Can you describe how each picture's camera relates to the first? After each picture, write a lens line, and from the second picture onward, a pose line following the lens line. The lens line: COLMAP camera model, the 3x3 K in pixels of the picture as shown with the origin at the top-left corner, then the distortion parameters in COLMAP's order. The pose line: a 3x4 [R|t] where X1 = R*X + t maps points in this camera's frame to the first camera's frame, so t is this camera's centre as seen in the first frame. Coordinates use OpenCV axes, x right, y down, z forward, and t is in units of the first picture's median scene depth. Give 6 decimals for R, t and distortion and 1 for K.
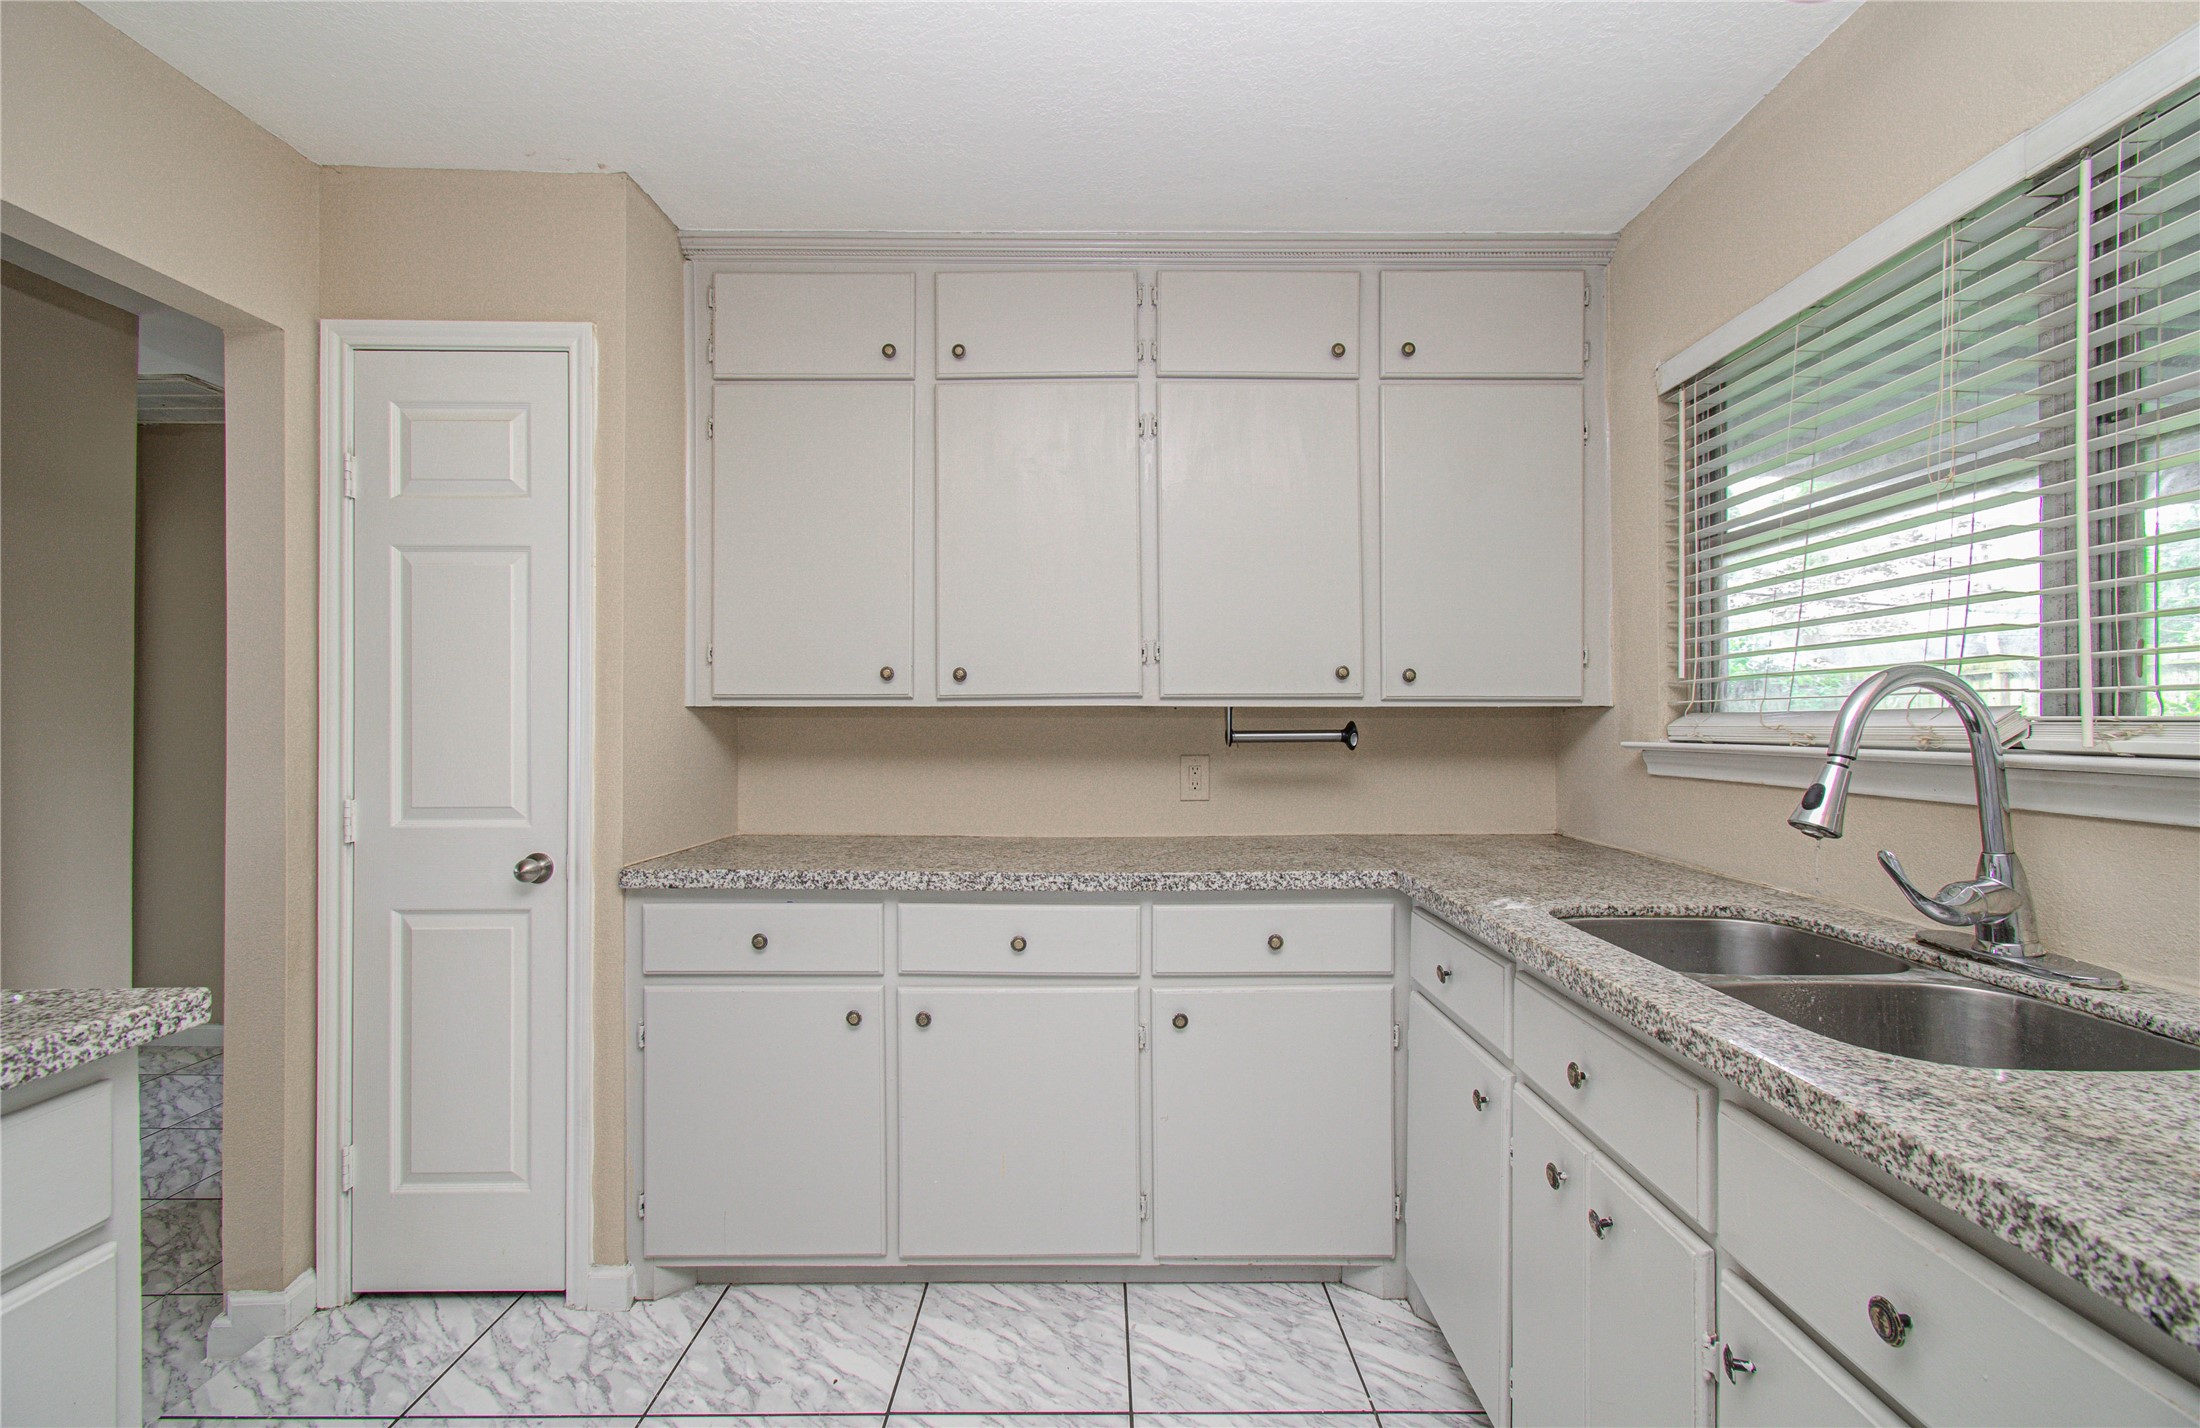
lens RADIAL K [[953.7, 0, 1100.9], [0, 953.7, 713.6], [0, 0, 1]] dist [-0.008960, 0.004825]
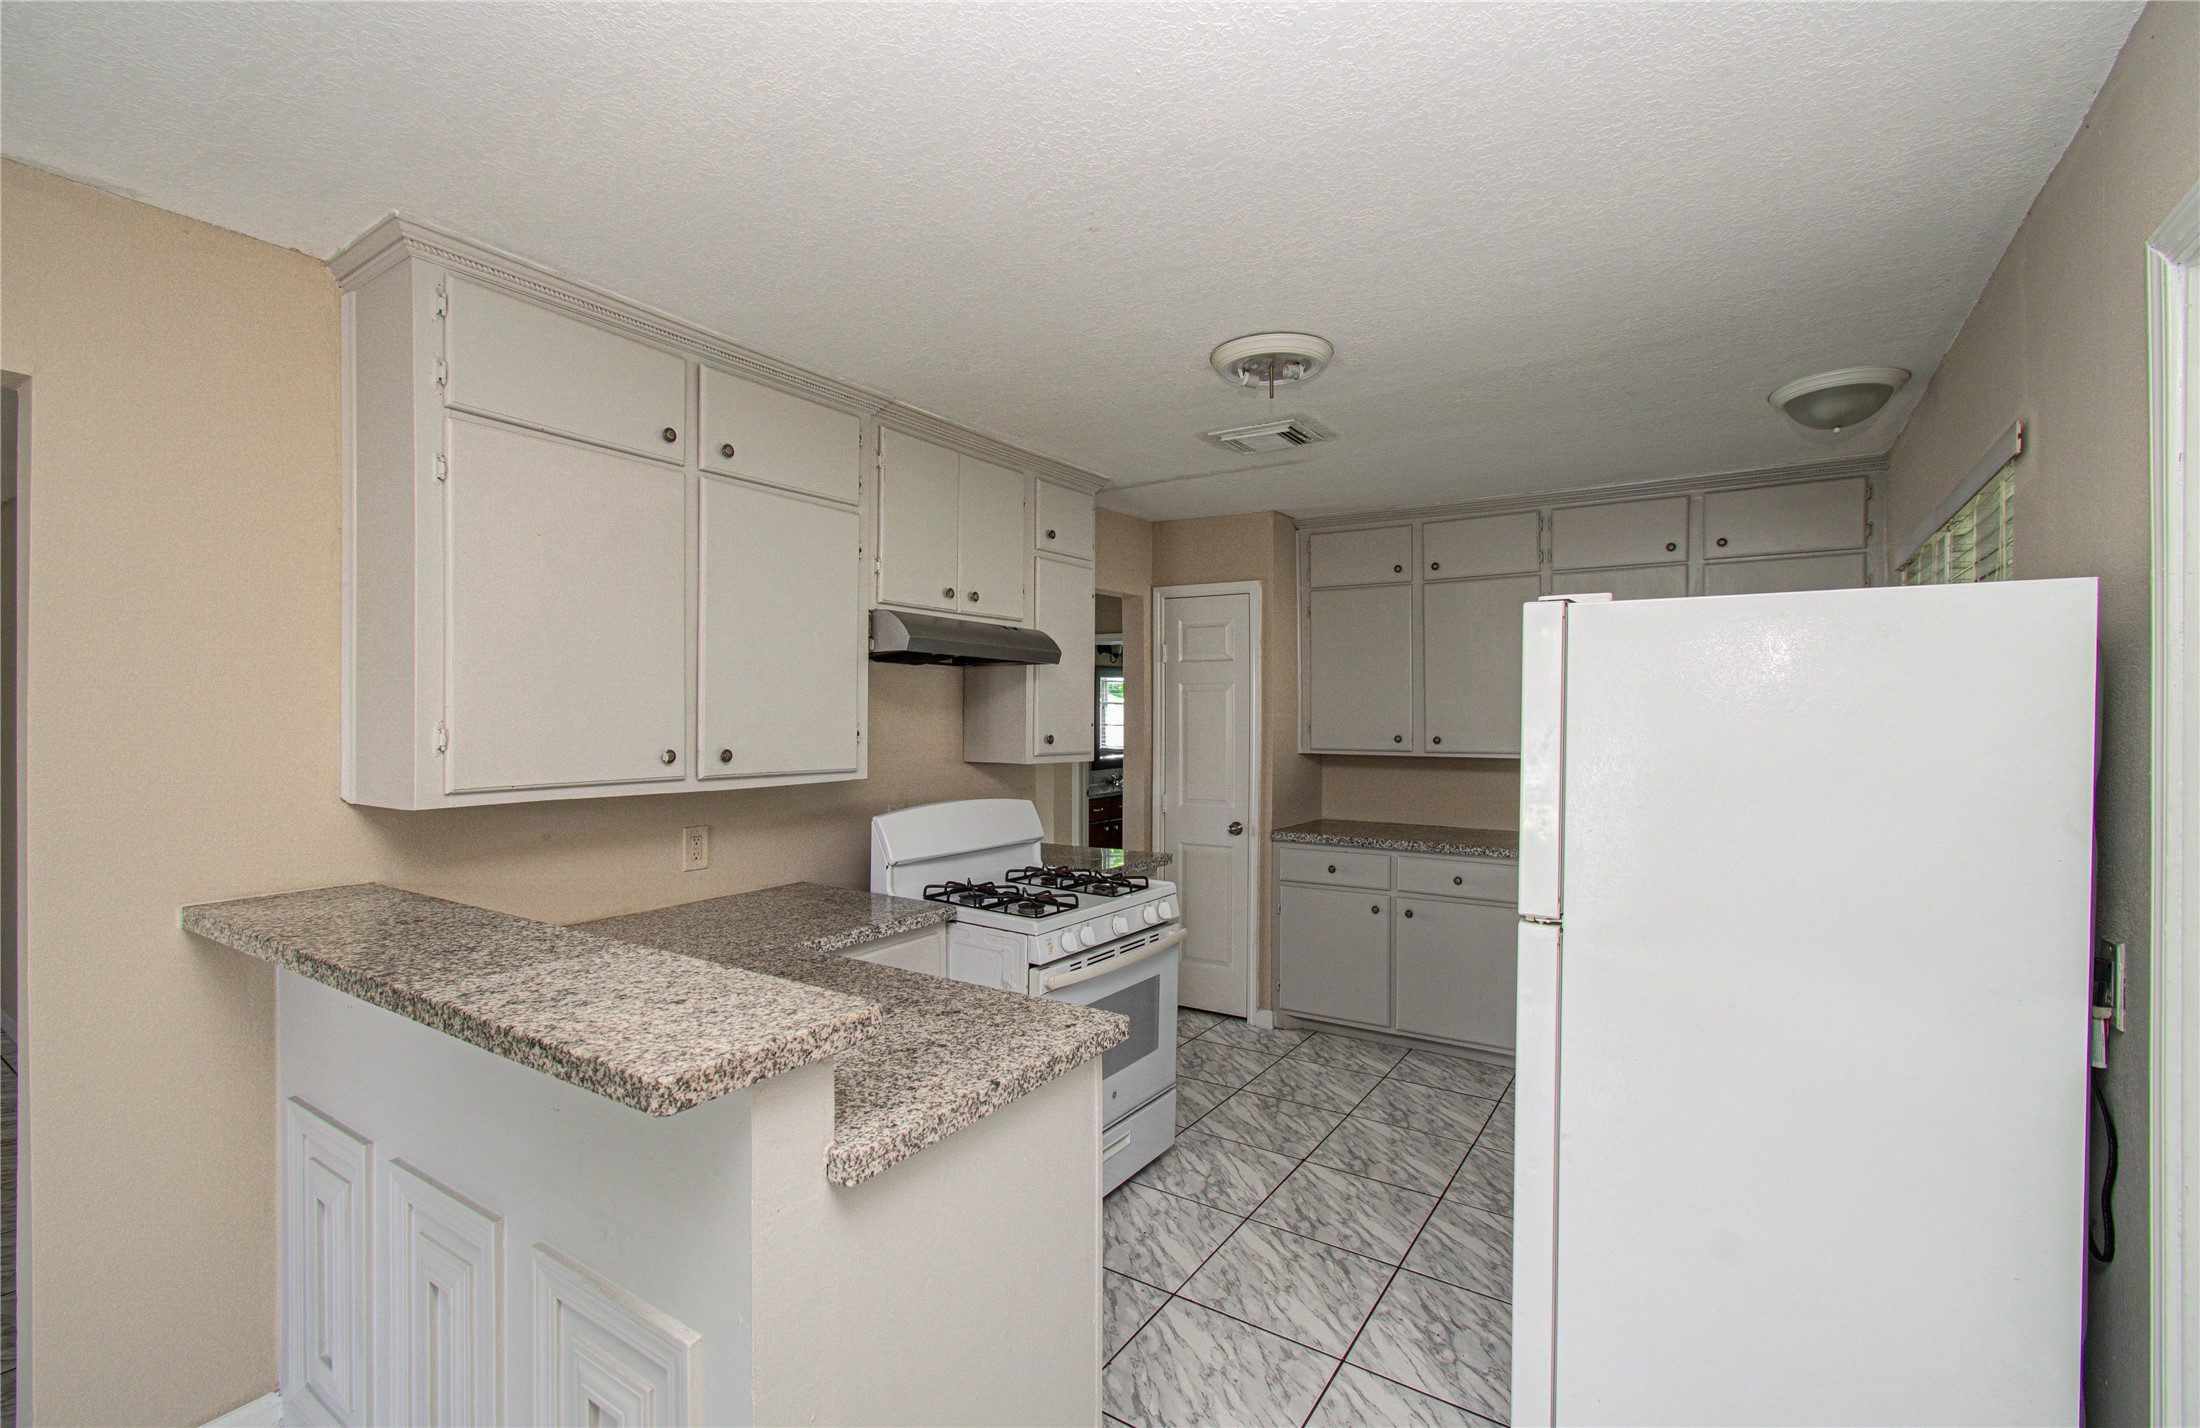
lens RADIAL K [[953.7, 0, 1117.4], [0, 953.7, 712.6], [0, 0, 1]] dist [-0.008960, 0.004825]
pose [[0.838734, 0.003717, -0.544529, 0.380512], [-0.001804, 0.999990, 0.004047, -0.111084], [0.544539, -0.002412, 0.838732, -0.996710]]
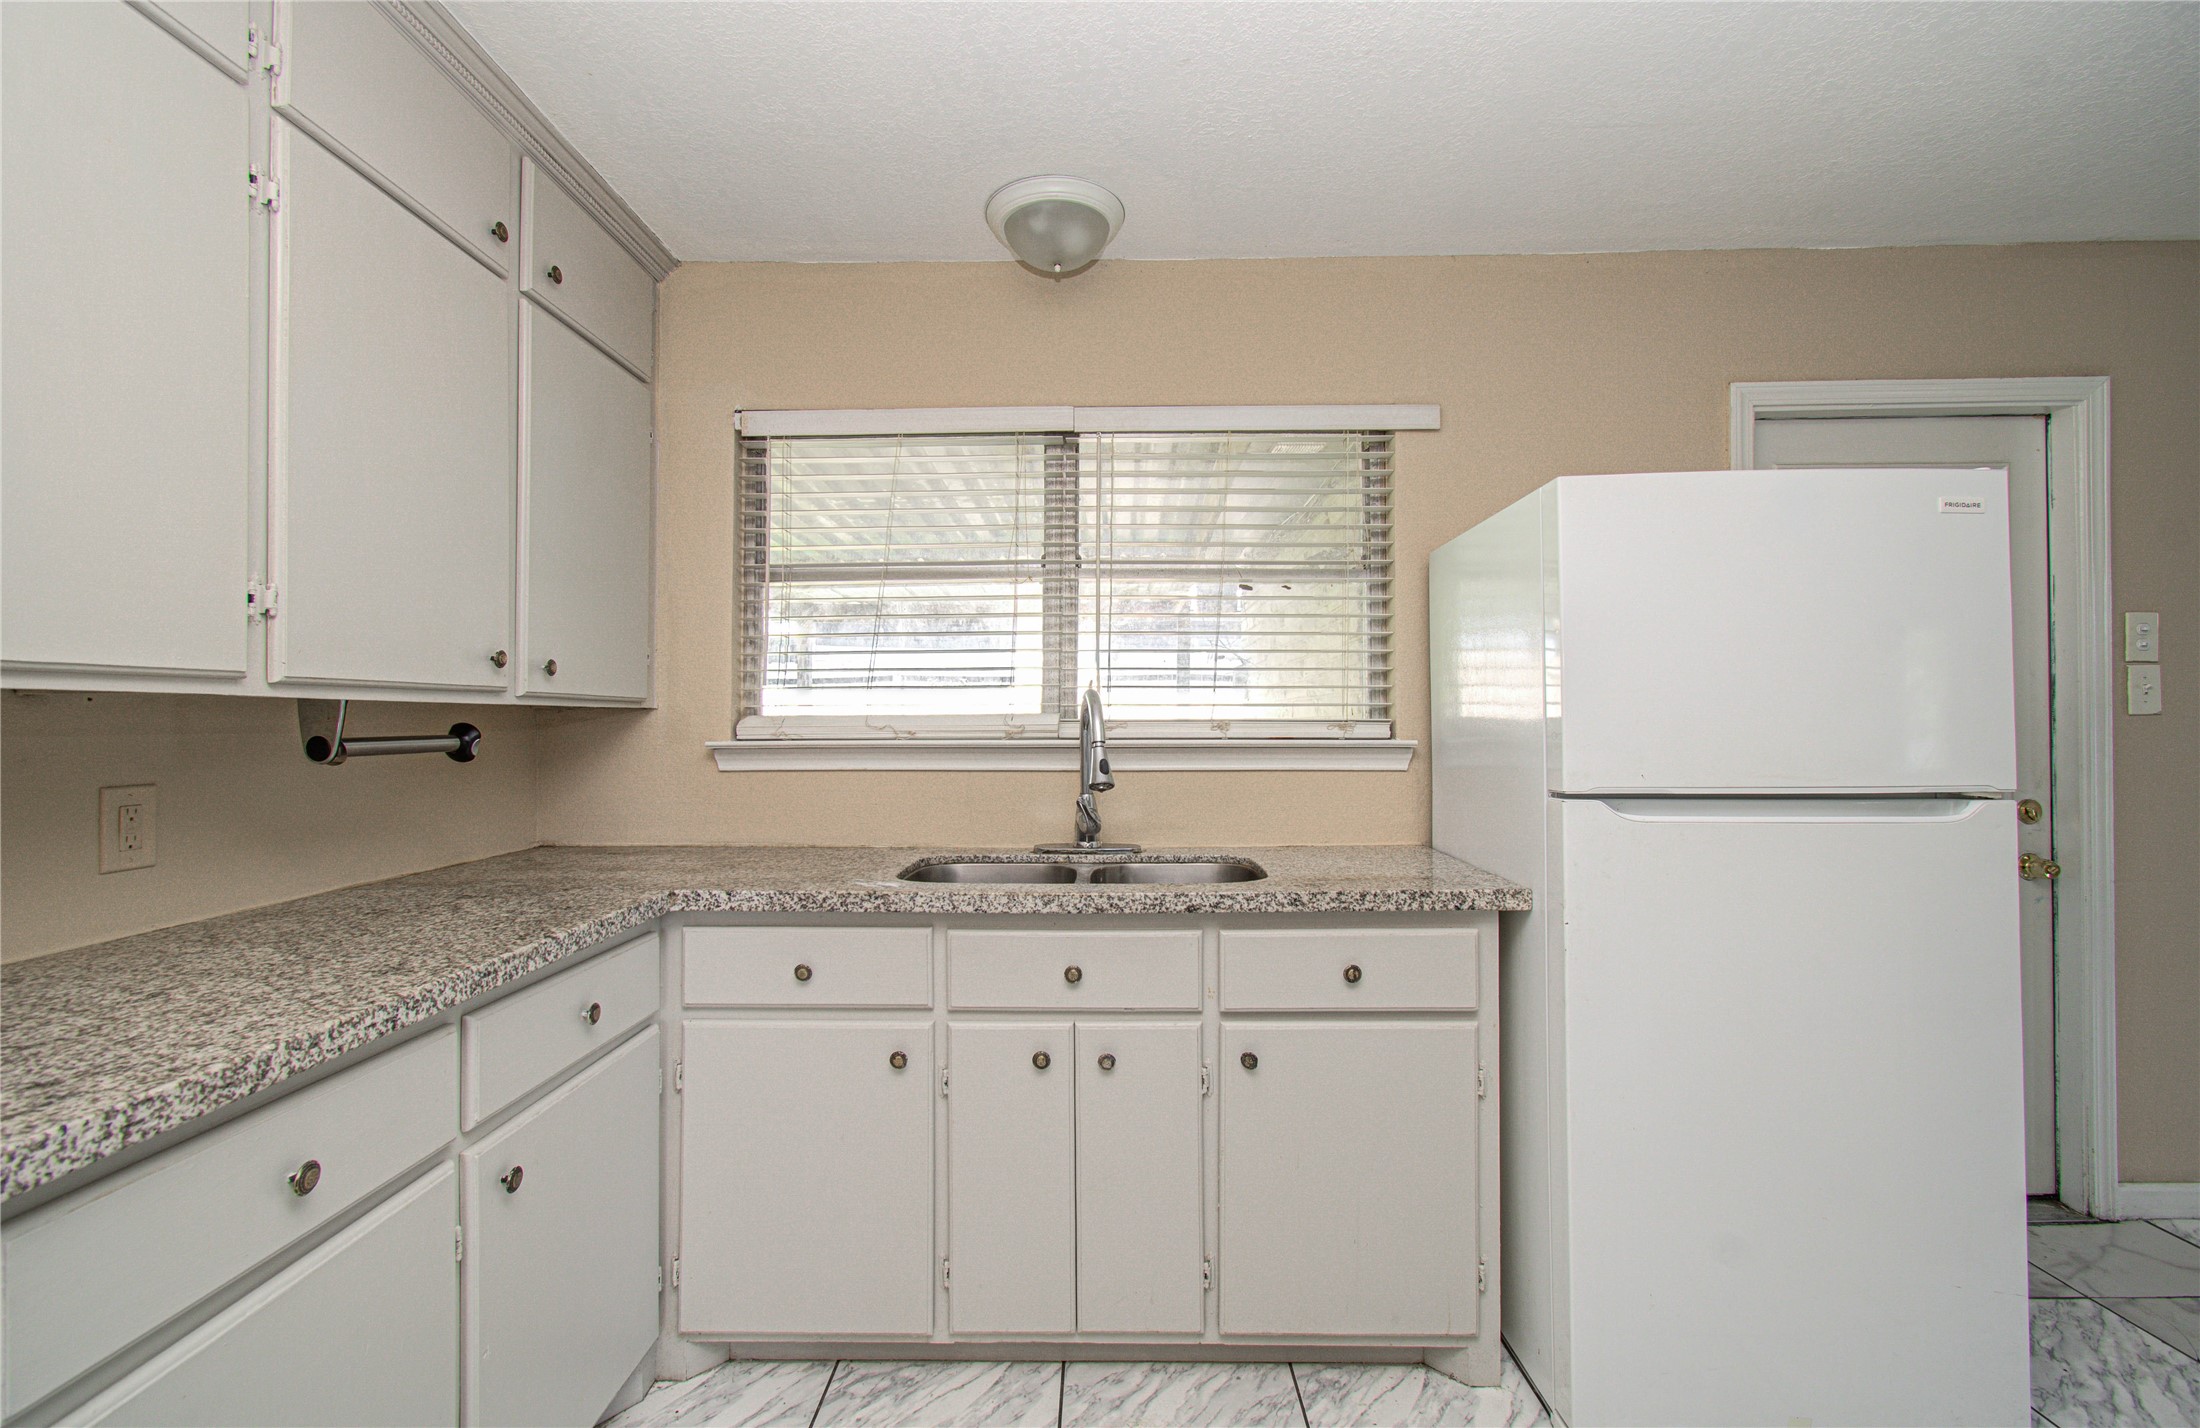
lens RADIAL K [[953.7, 0, 1098.8], [0, 953.7, 714.8], [0, 0, 1]] dist [-0.008960, 0.004825]
pose [[0.004893, 0.008704, 0.999950, -0.595723], [-0.008413, 0.999927, -0.008663, 0.005230], [-0.999953, -0.008370, 0.004966, 0.613180]]
